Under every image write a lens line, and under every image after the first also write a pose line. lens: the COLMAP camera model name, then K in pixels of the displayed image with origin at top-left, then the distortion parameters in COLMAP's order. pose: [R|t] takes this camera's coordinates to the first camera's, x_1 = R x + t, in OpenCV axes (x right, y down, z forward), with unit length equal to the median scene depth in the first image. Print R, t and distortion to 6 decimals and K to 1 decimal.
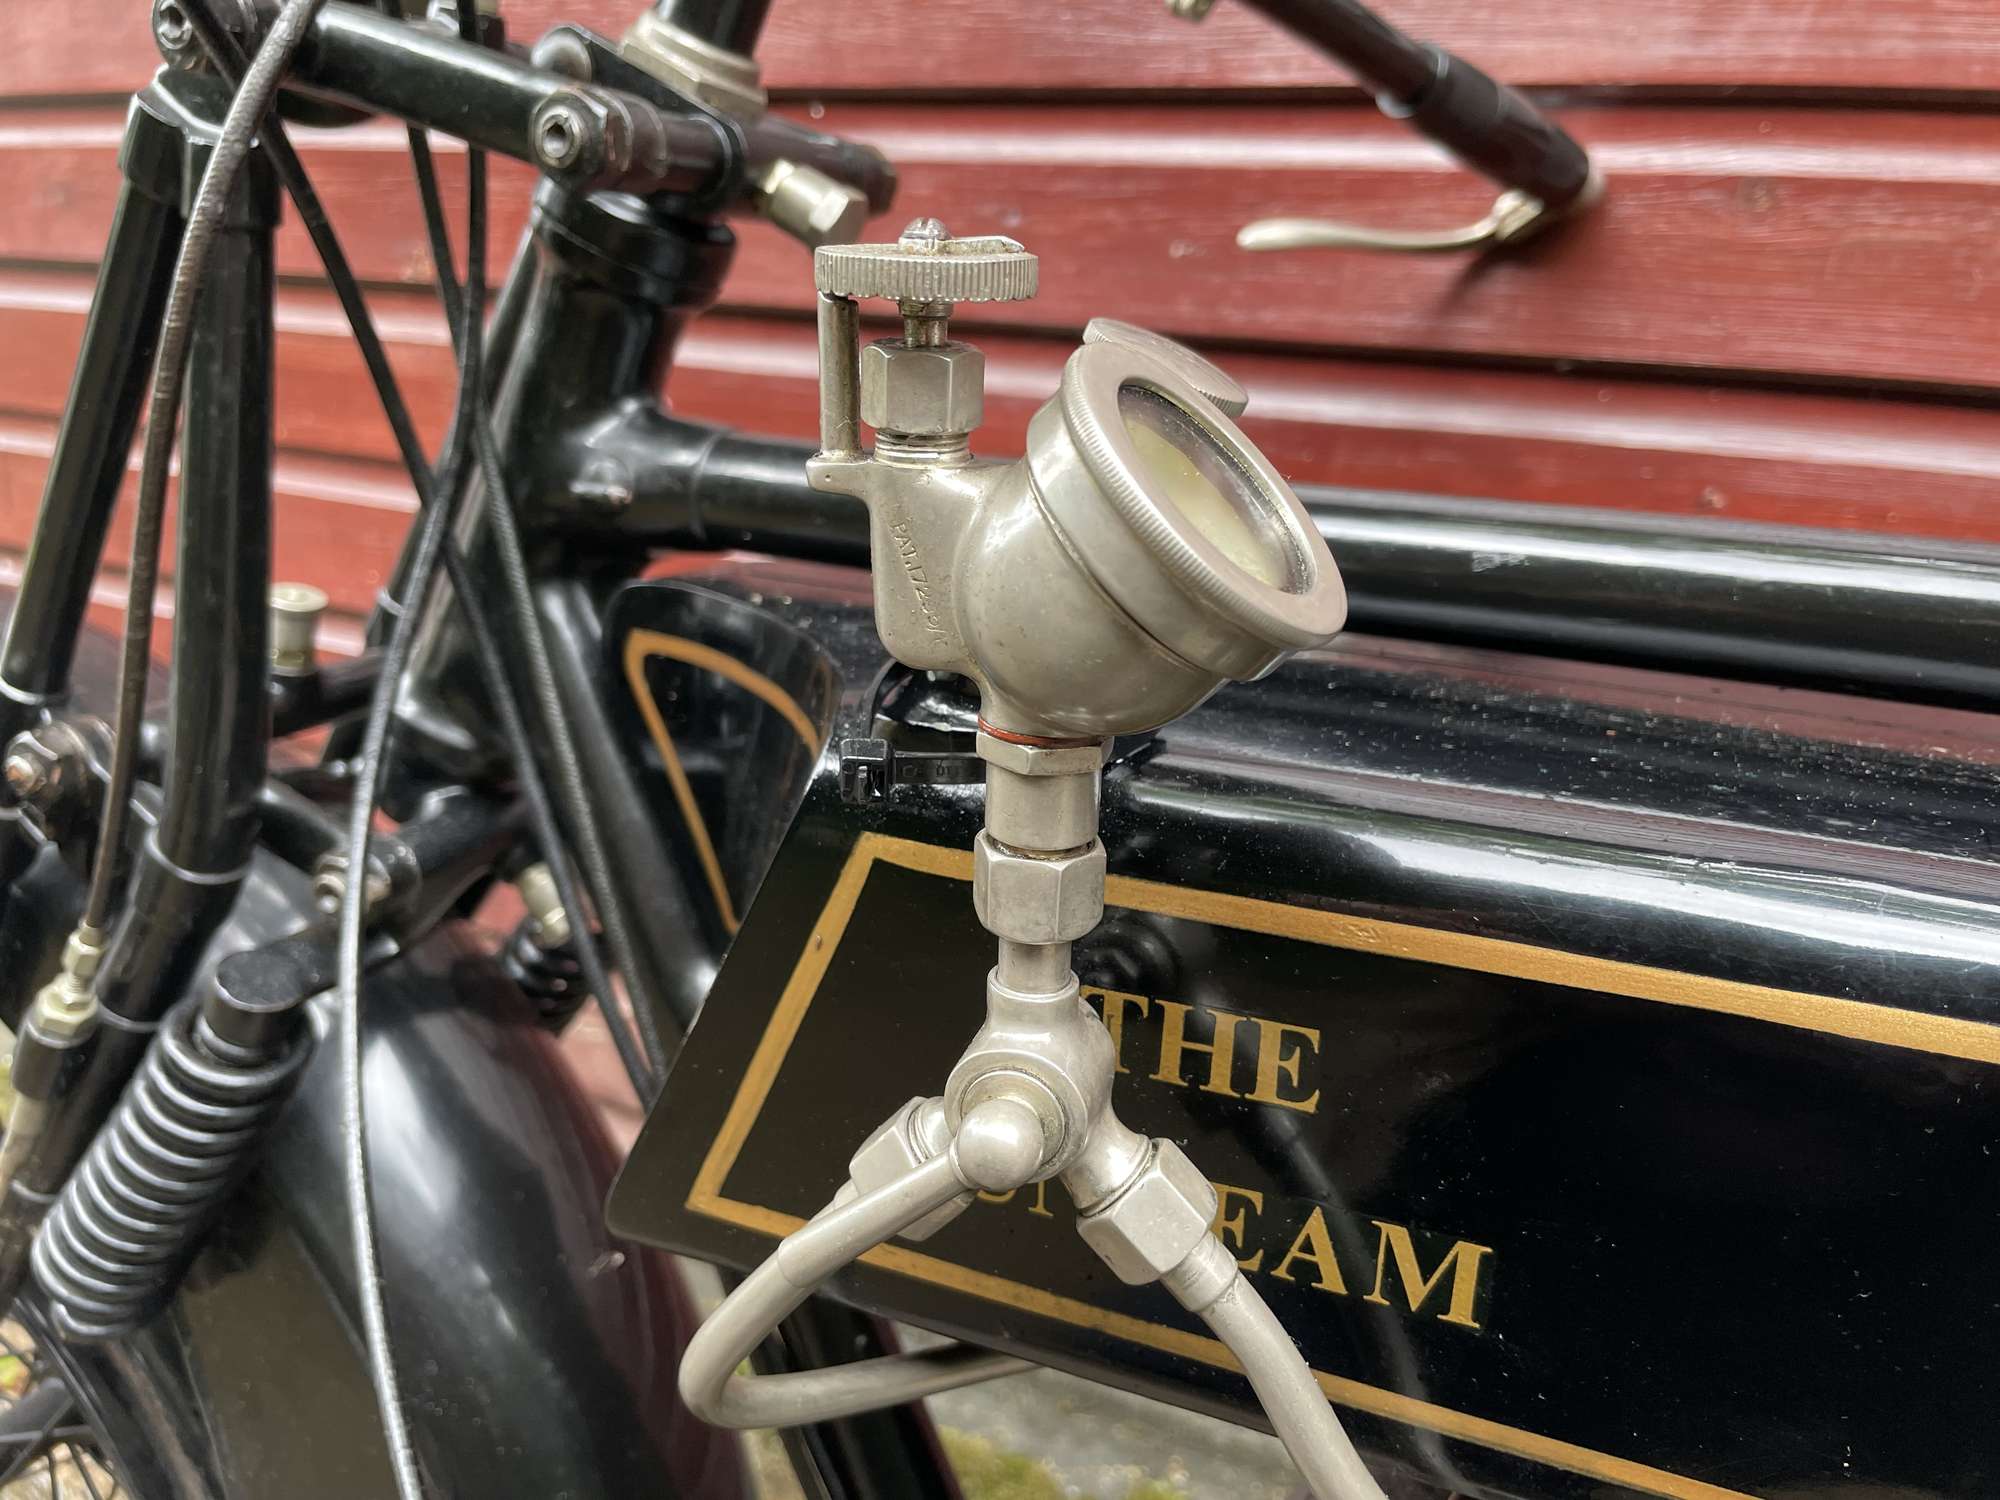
lens RADIAL K [[1539.6, 0, 1000.0], [0, 1539.6, 750.0], [0, 0, 1]] dist [0.081838, -0.122305]
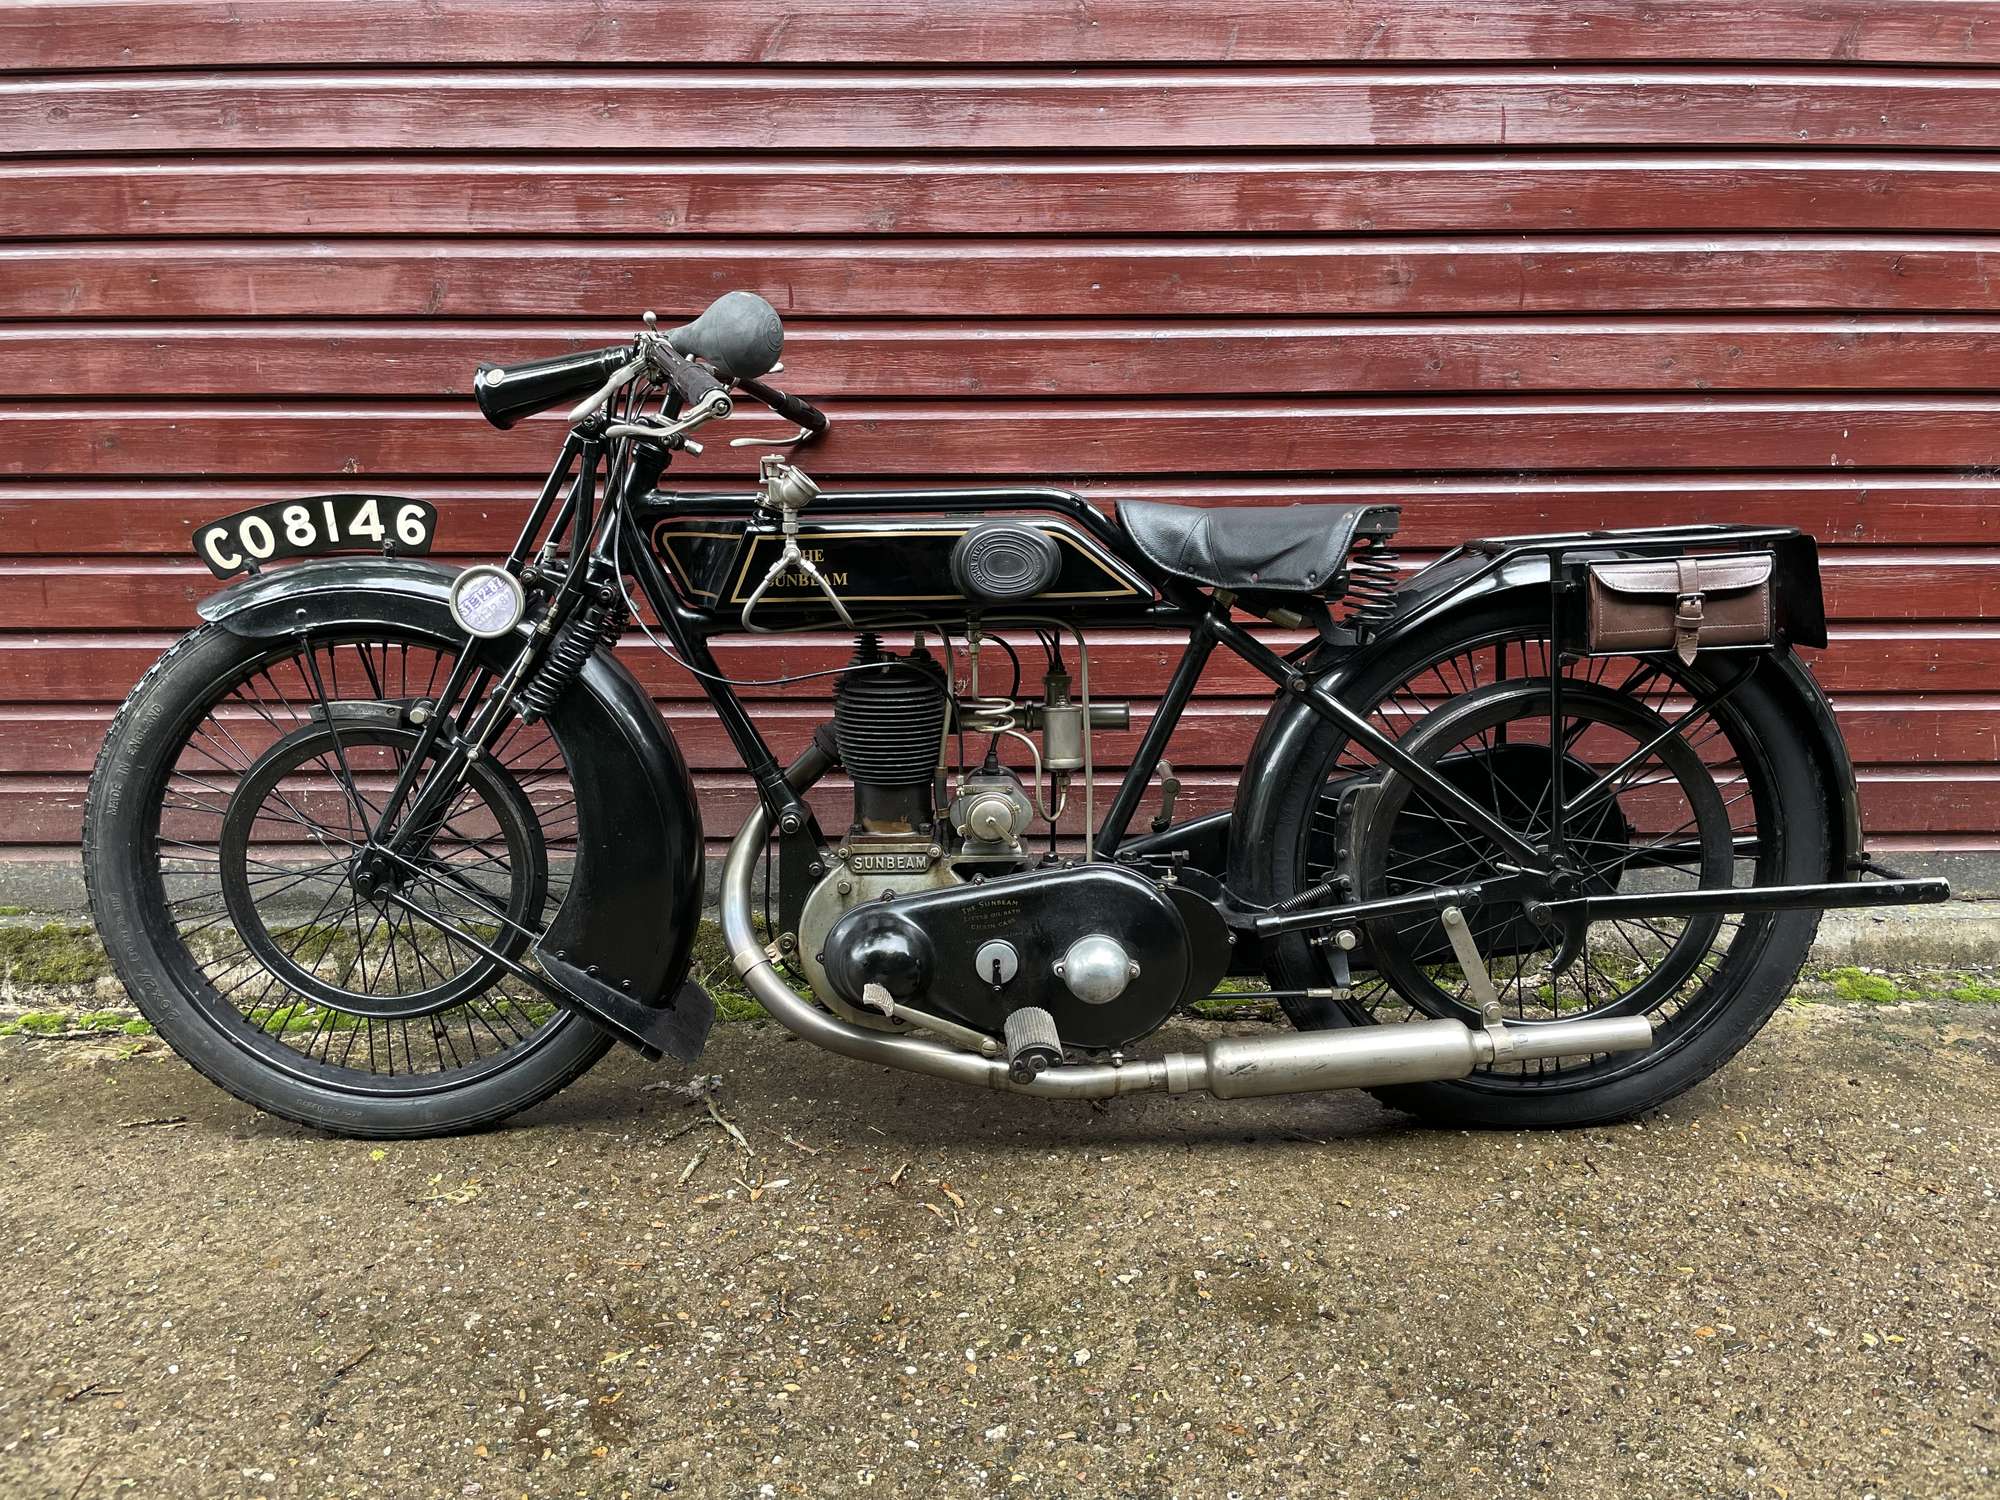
lens RADIAL K [[1539.6, 0, 1000.0], [0, 1539.6, 750.0], [0, 0, 1]] dist [0.081838, -0.122305]
pose [[0.890786, -0.136916, 0.433305, -1.559267], [0.178136, 0.982423, -0.055785, 1.097549], [-0.418051, 0.126880, 0.899519, -3.897506]]
